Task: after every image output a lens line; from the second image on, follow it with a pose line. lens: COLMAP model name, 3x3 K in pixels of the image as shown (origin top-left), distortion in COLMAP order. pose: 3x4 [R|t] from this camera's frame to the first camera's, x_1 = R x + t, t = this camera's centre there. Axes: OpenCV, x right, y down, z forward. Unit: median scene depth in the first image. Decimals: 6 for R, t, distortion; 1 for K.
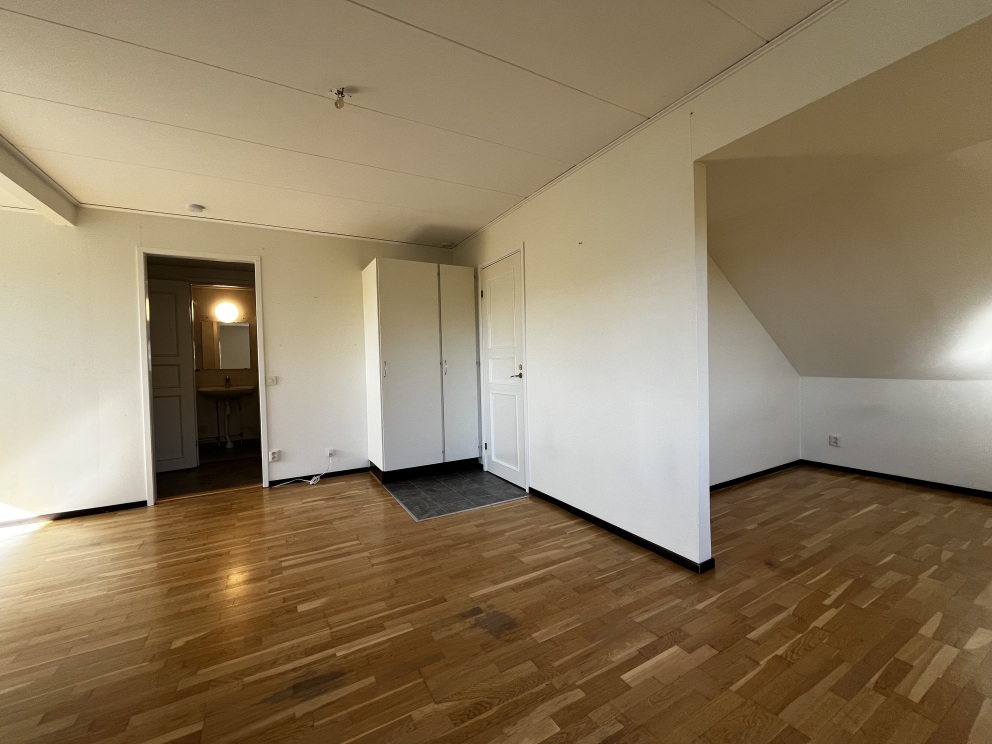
lens RADIAL K [[400.6, 0, 490.8], [0, 400.6, 373.0], [0, 0, 1]] dist [-0.003949, -0.000162]
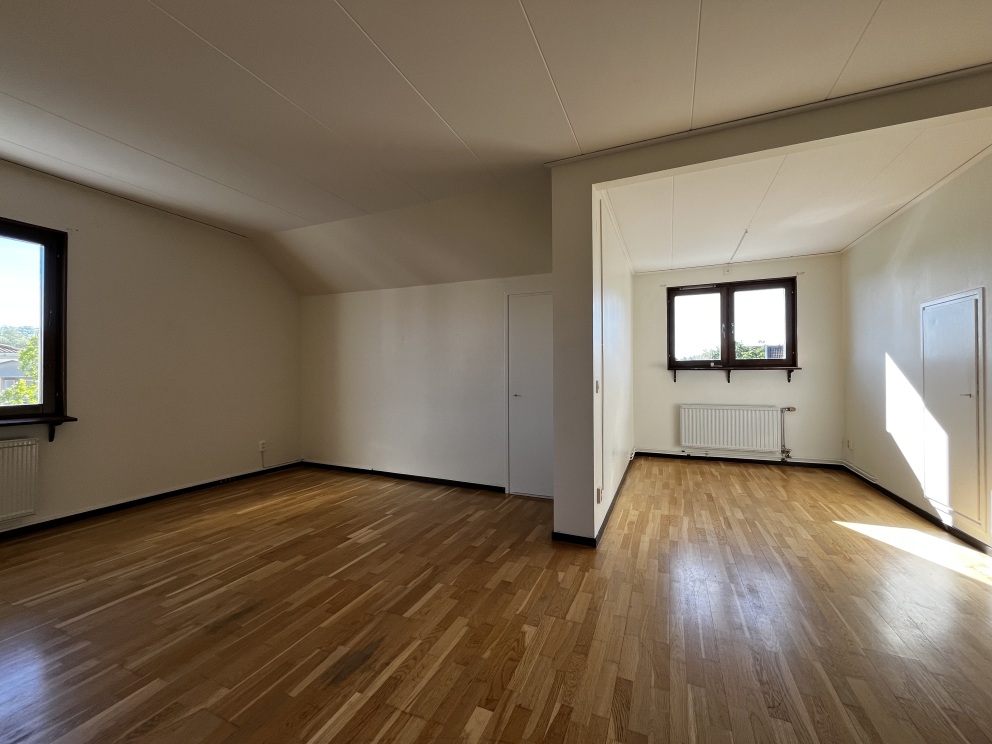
lens RADIAL K [[400.6, 0, 492.2], [0, 400.6, 374.0], [0, 0, 1]] dist [-0.003949, -0.000162]
pose [[-0.795859, 0.029380, -0.604769, -0.070901], [0.010642, 0.999347, 0.034543, -0.008651], [0.605388, 0.021055, -0.795652, 1.160633]]
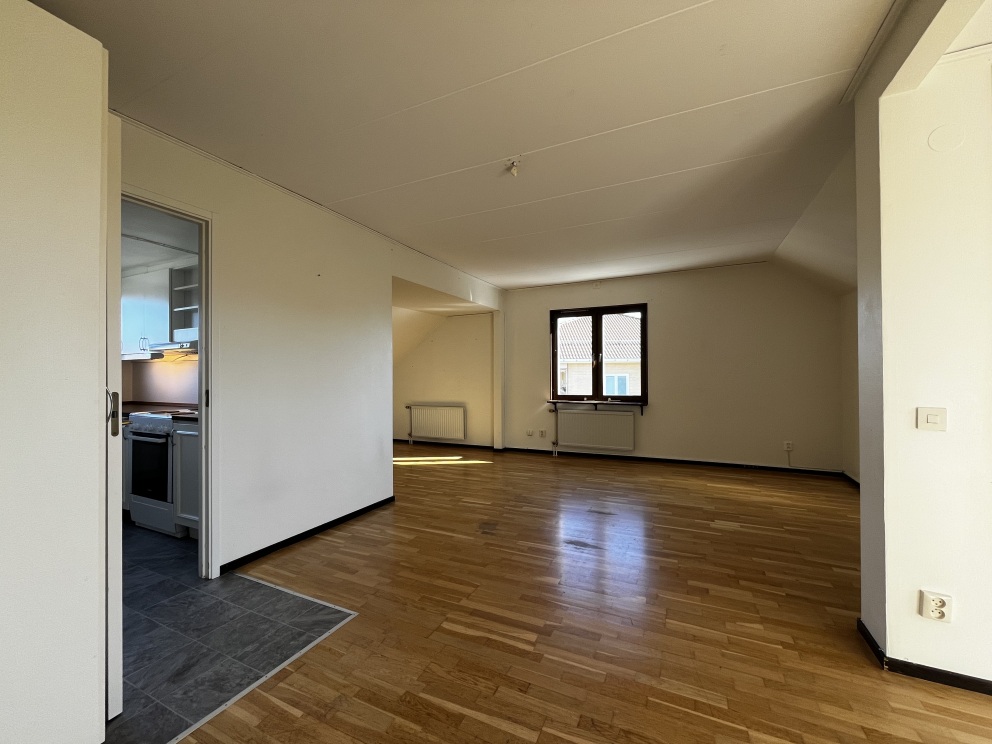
lens RADIAL K [[400.6, 0, 498.3], [0, 400.6, 372.4], [0, 0, 1]] dist [-0.003949, -0.000162]
pose [[-0.580672, 0.036567, 0.813316, -1.044187], [0.043386, 0.998961, -0.013938, -0.027983], [-0.812981, 0.027193, -0.581656, 1.384038]]
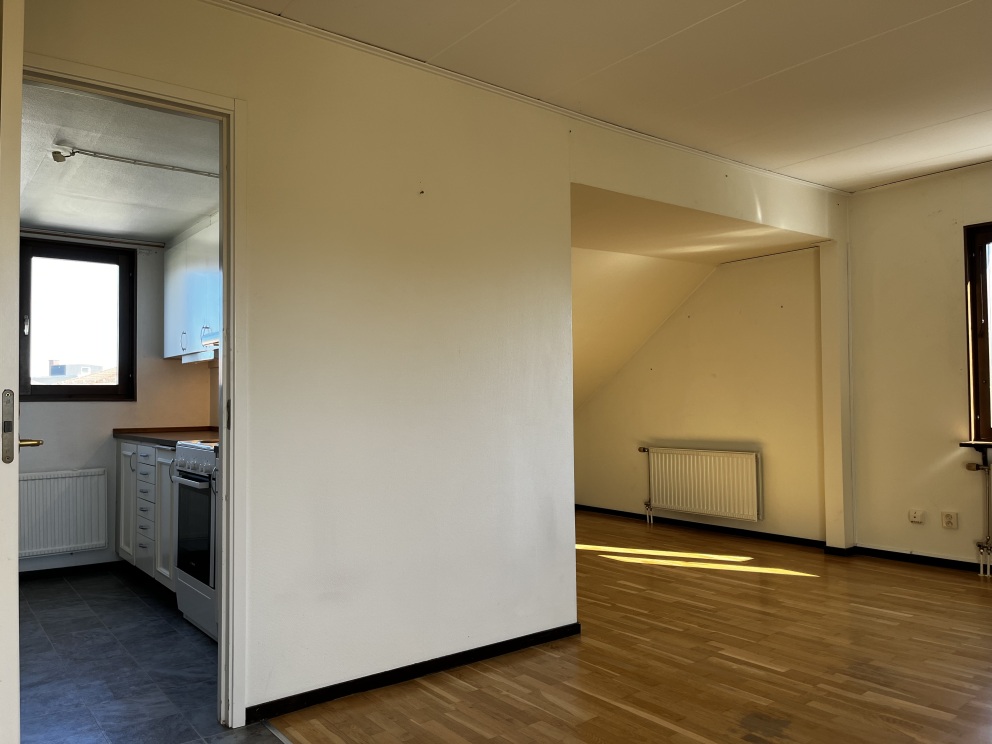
lens RADIAL K [[753.4, 0, 496.9], [0, 753.4, 371.0], [0, 0, 1]] dist [0.042434, -0.047394]
pose [[-0.147887, 0.064765, 0.986881, -0.972447], [0.041369, 0.997385, -0.059255, 0.007909], [-0.988139, 0.032063, -0.150180, 1.185074]]
